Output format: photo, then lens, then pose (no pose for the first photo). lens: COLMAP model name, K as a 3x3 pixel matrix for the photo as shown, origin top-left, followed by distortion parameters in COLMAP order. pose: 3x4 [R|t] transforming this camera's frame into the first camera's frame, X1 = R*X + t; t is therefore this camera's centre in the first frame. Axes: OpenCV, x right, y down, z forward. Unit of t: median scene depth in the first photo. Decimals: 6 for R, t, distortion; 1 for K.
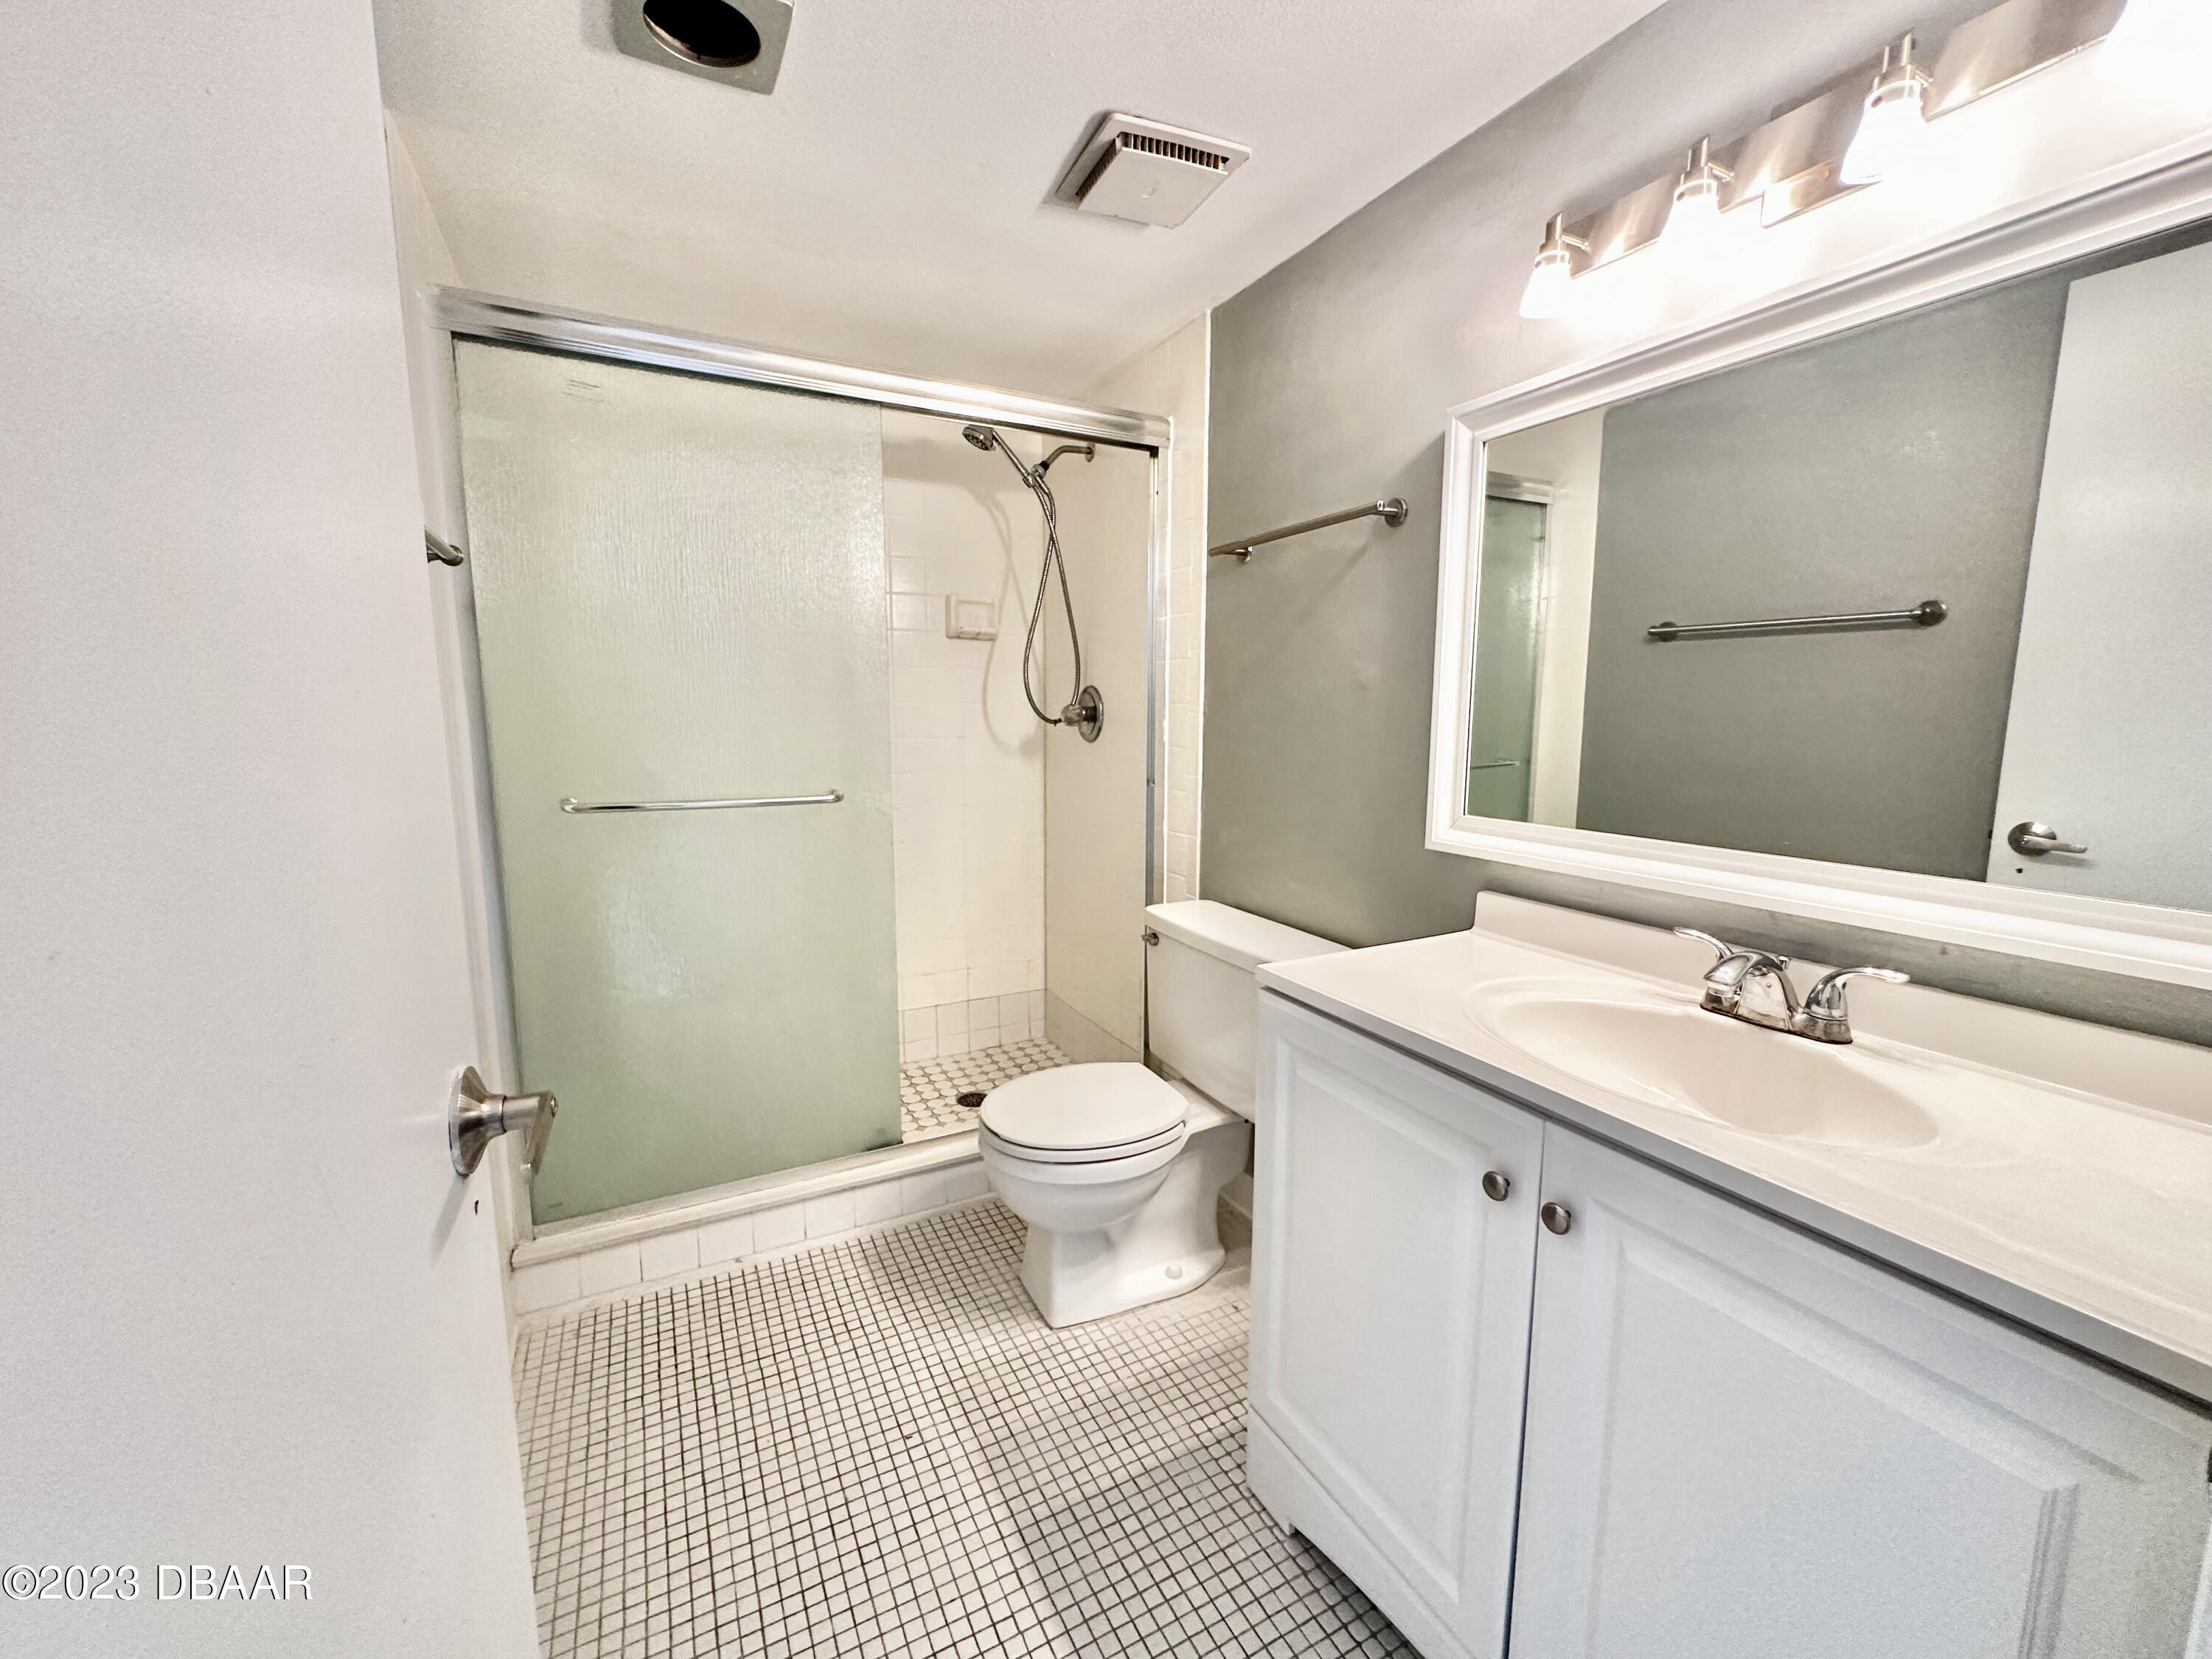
lens RADIAL K [[883.1, 0, 1121.5], [0, 883.1, 821.9], [0, 0, 1]] dist [-0.005895, 0.000968]
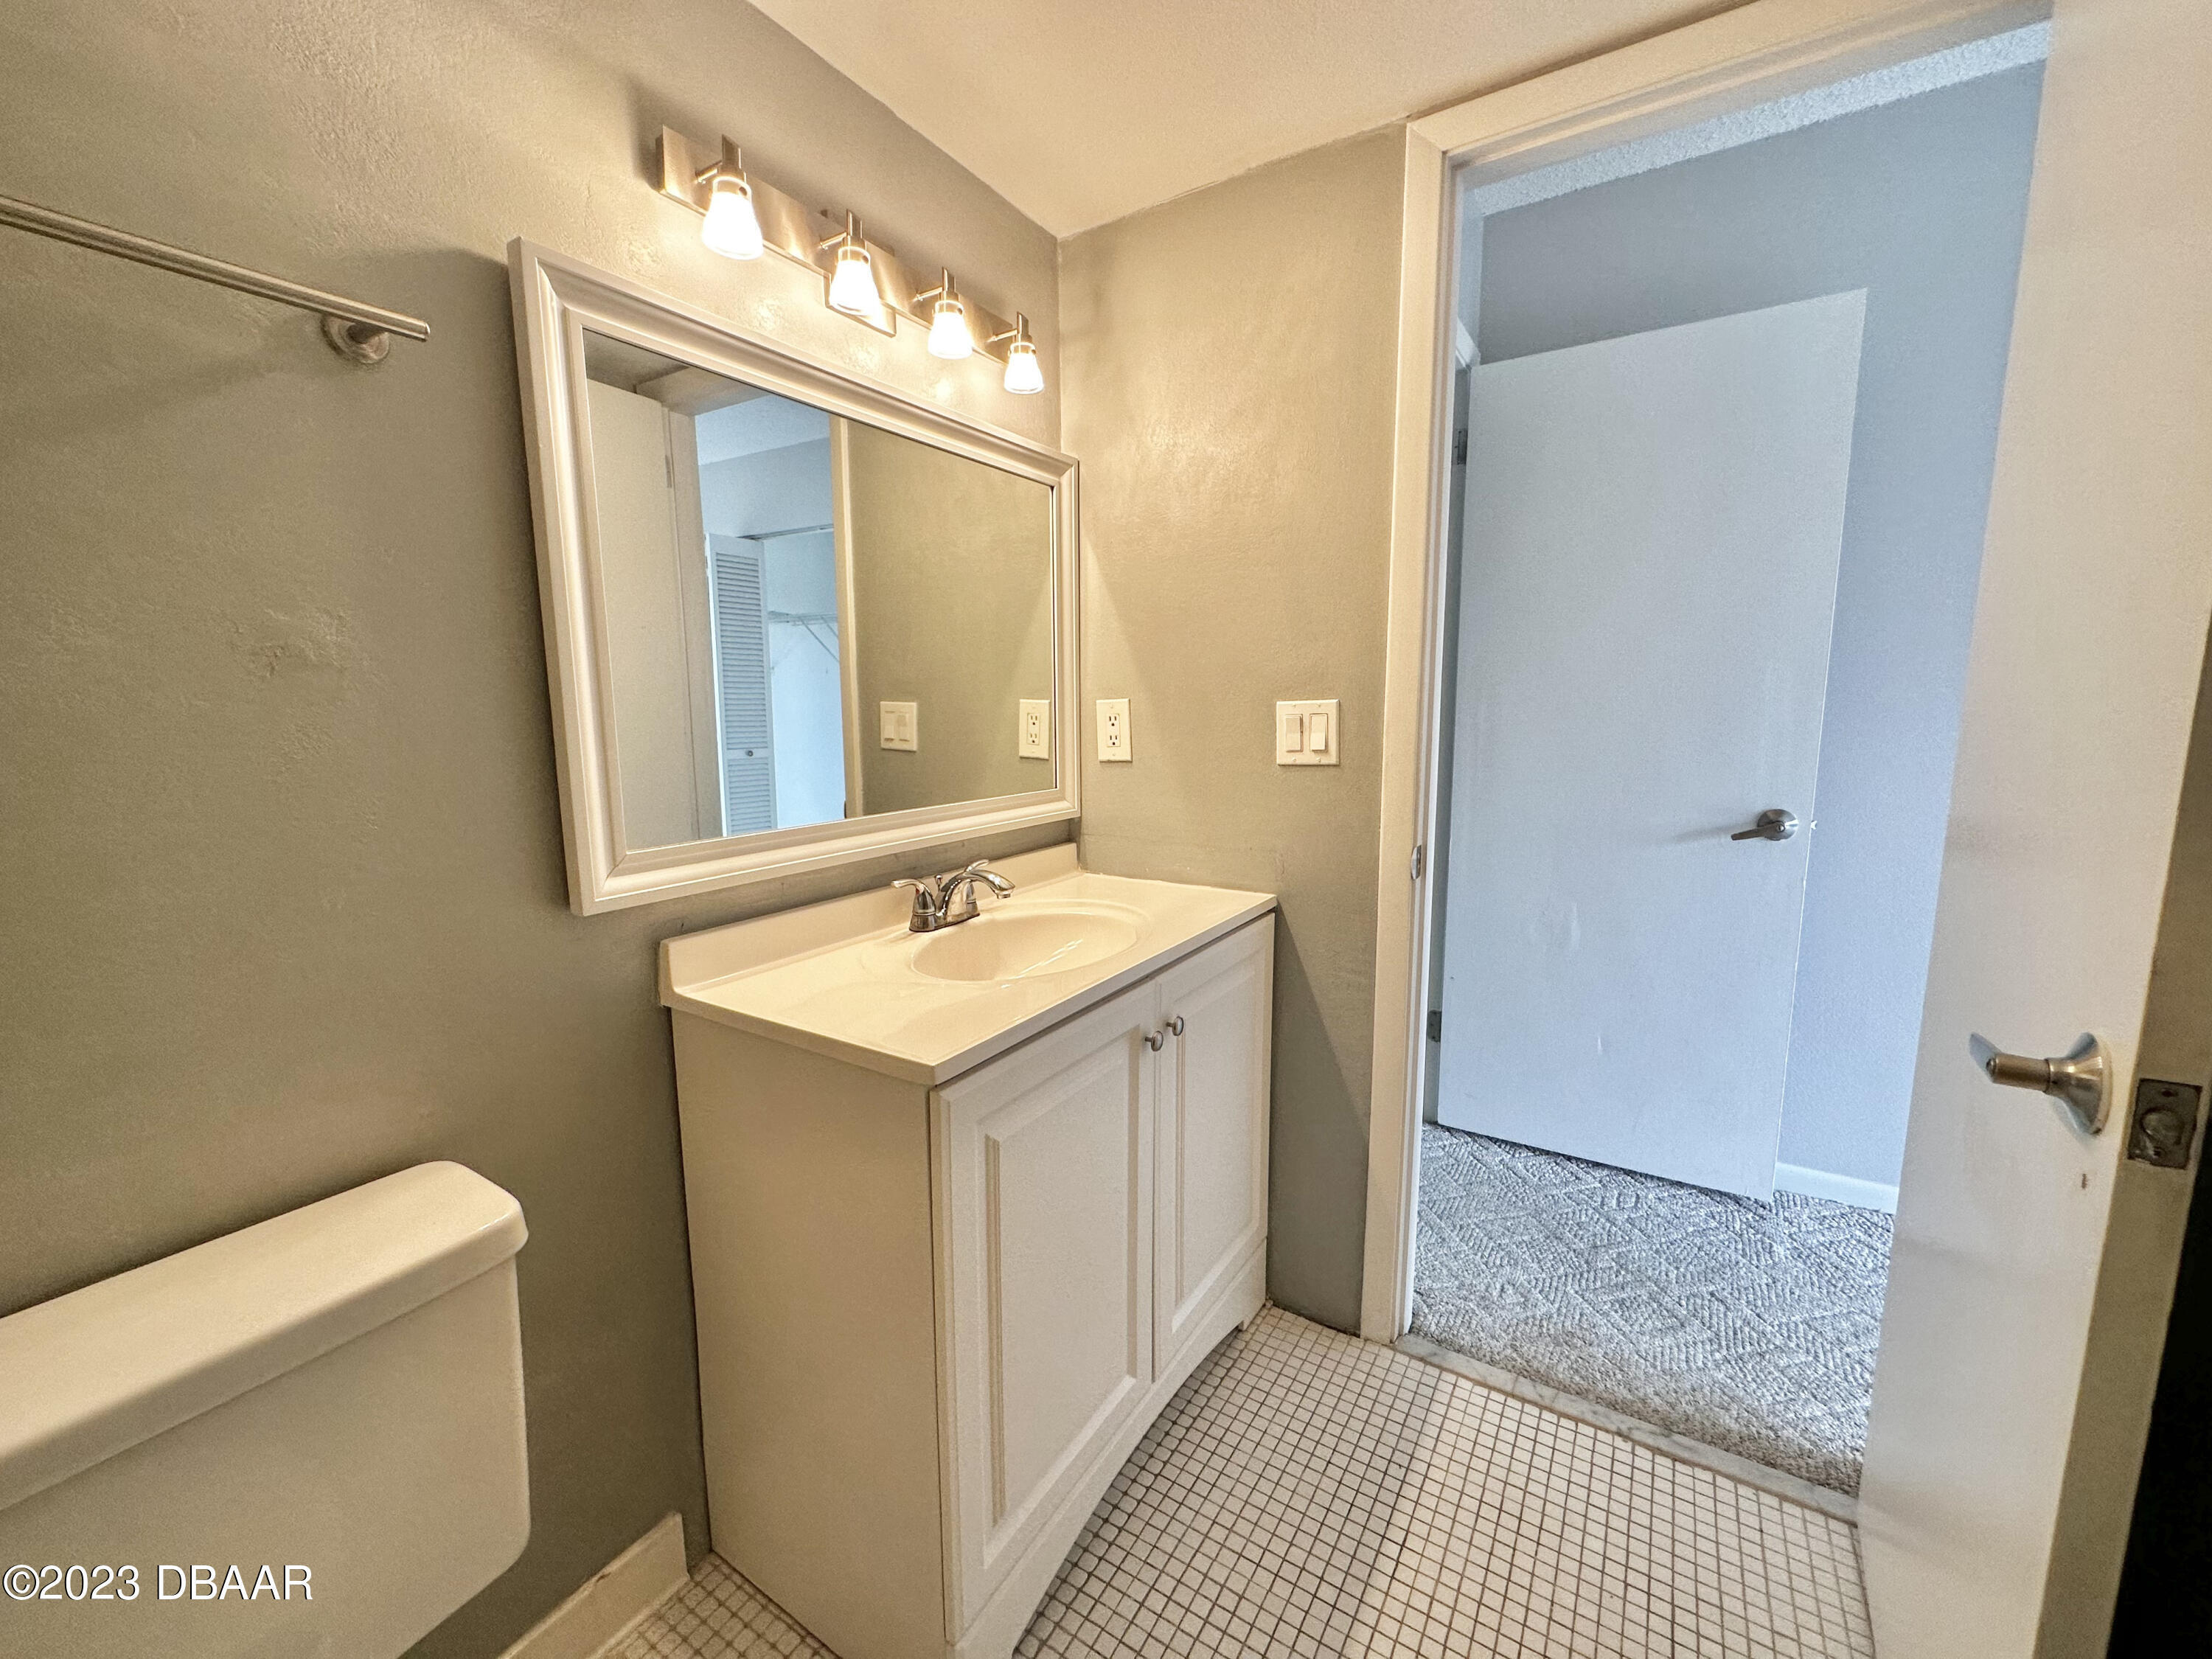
lens RADIAL K [[883.1, 0, 1114.6], [0, 883.1, 829.9], [0, 0, 1]] dist [-0.005895, 0.000968]
pose [[-0.476848, -0.129102, 0.869453, -0.340461], [0.113754, 0.971773, 0.206683, -0.101611], [-0.871594, 0.197460, -0.448702, 0.762606]]
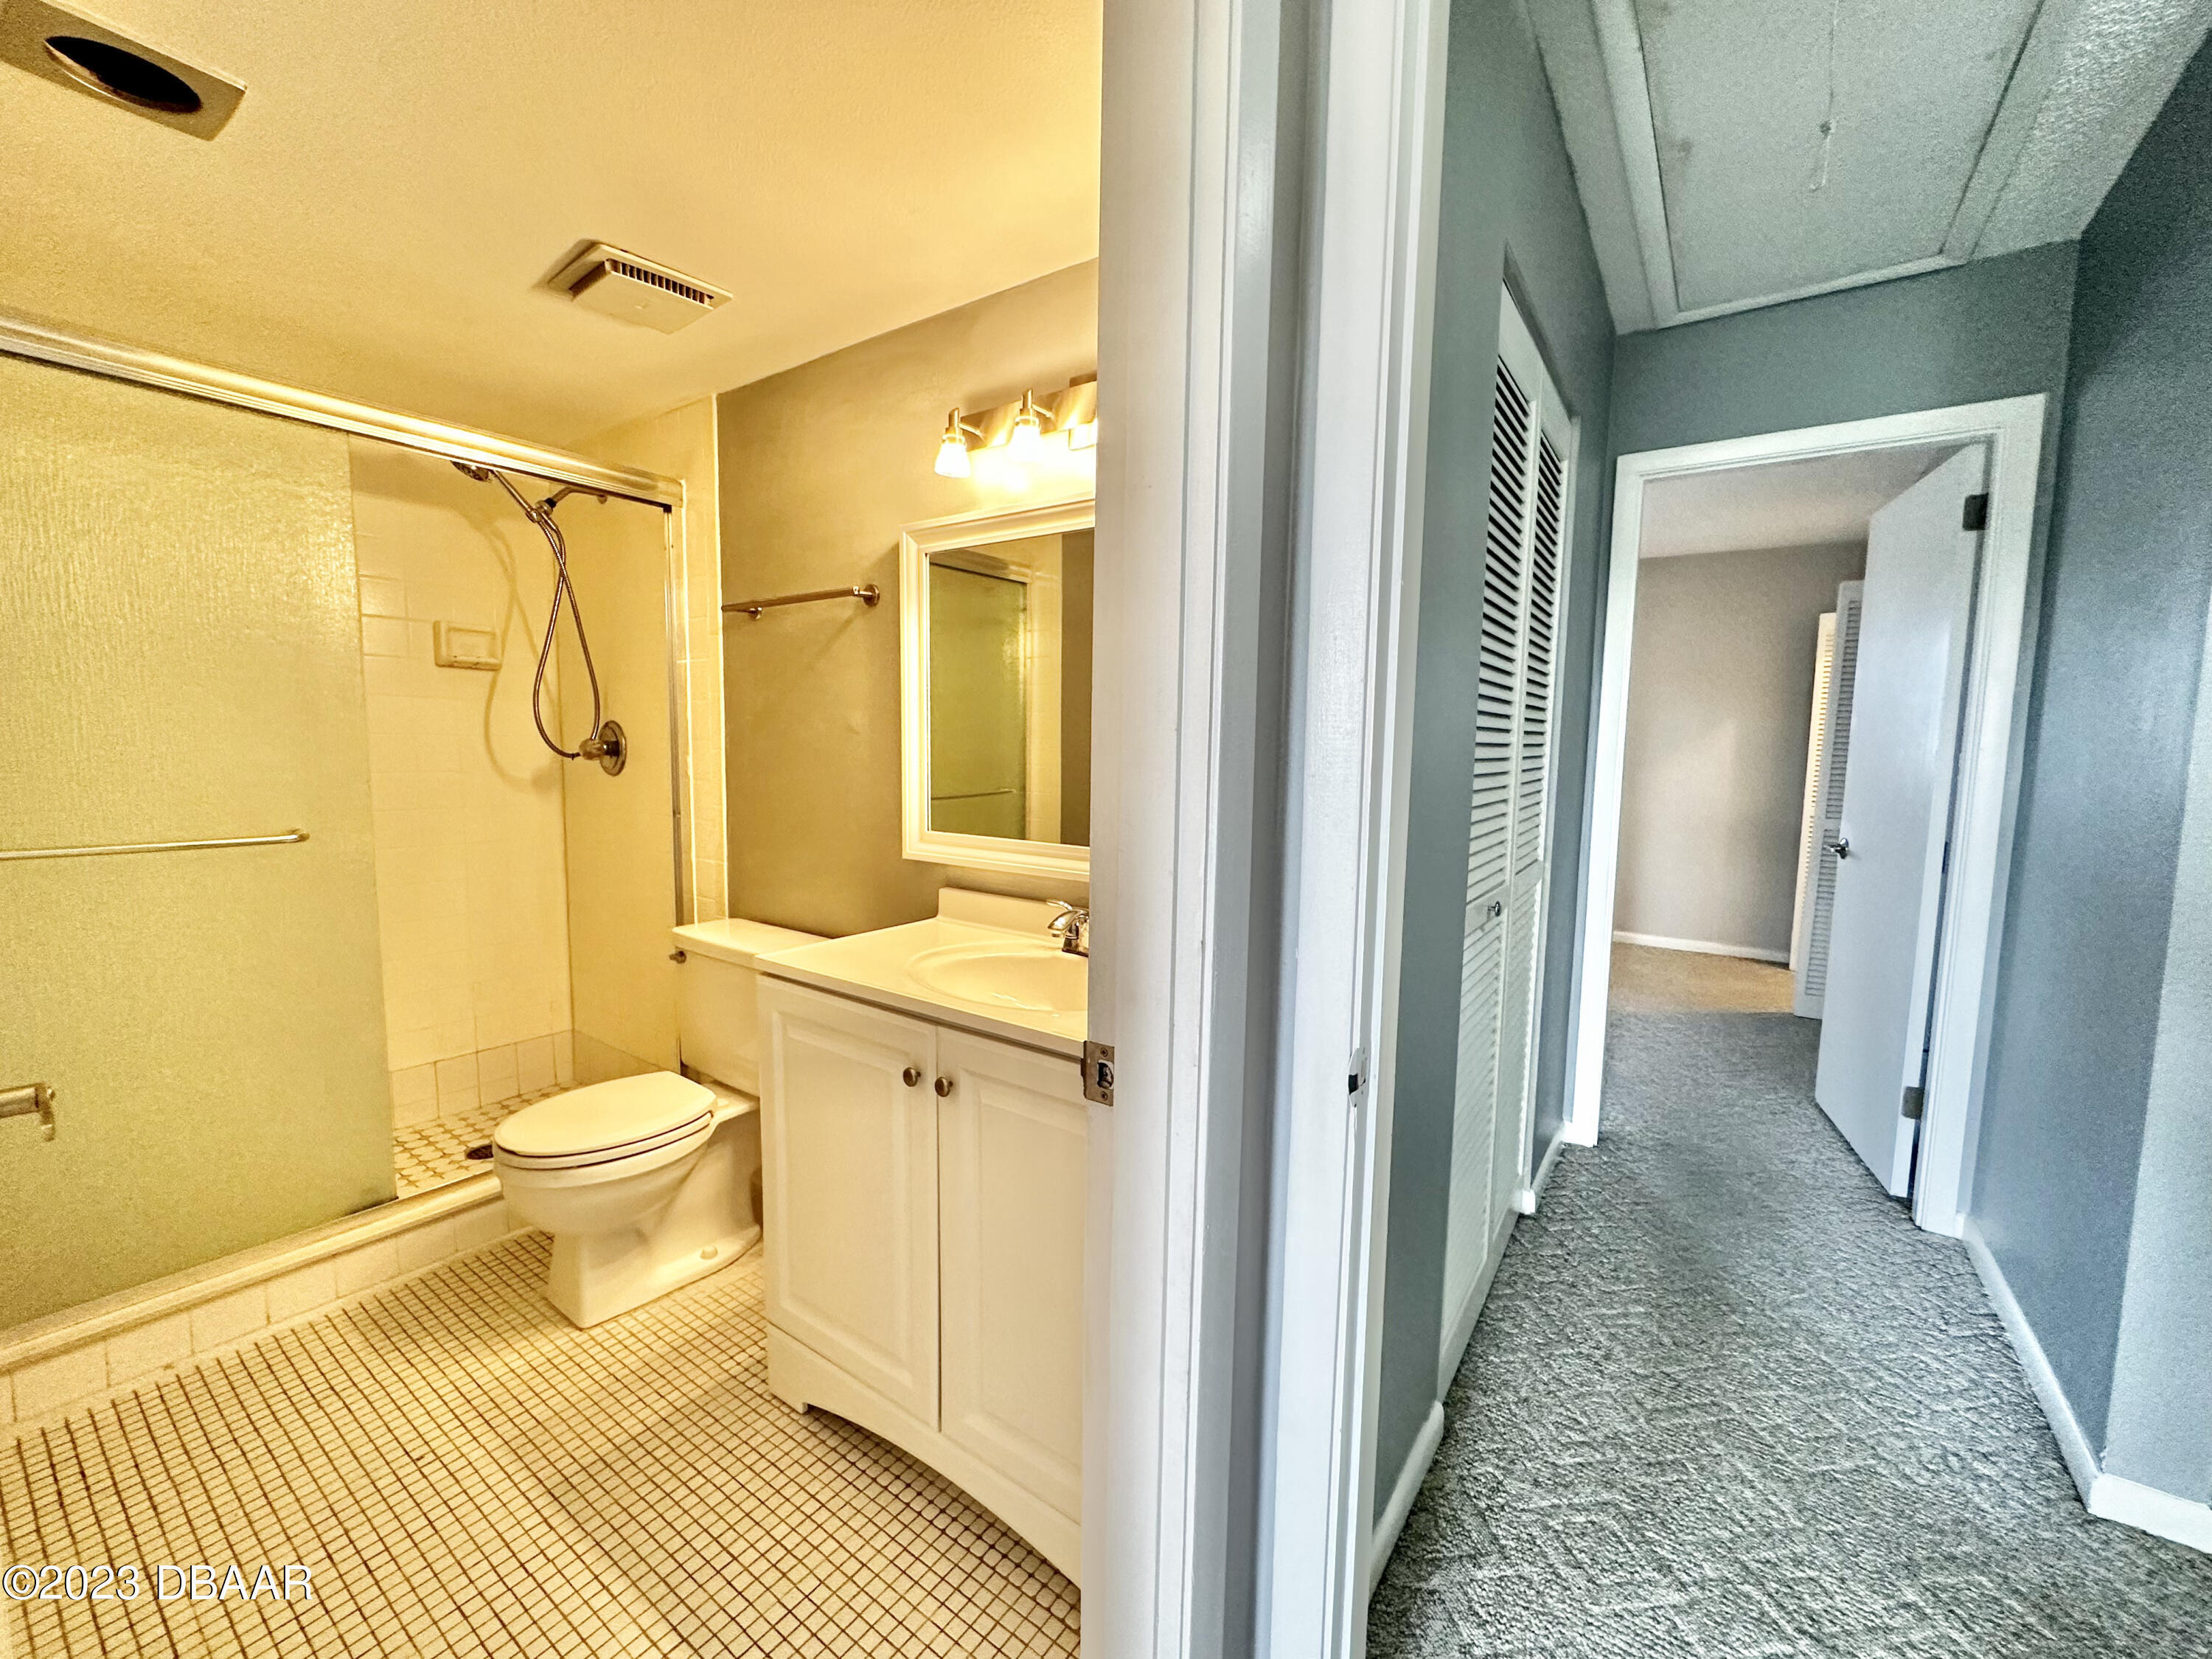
lens RADIAL K [[883.1, 0, 1113.3], [0, 883.1, 829.6], [0, 0, 1]] dist [-0.005895, 0.000968]
pose [[0.895932, -0.032401, 0.443008, 0.042163], [0.043180, 0.998965, -0.014265, 0.016500], [-0.442088, 0.031910, 0.896404, -0.240286]]
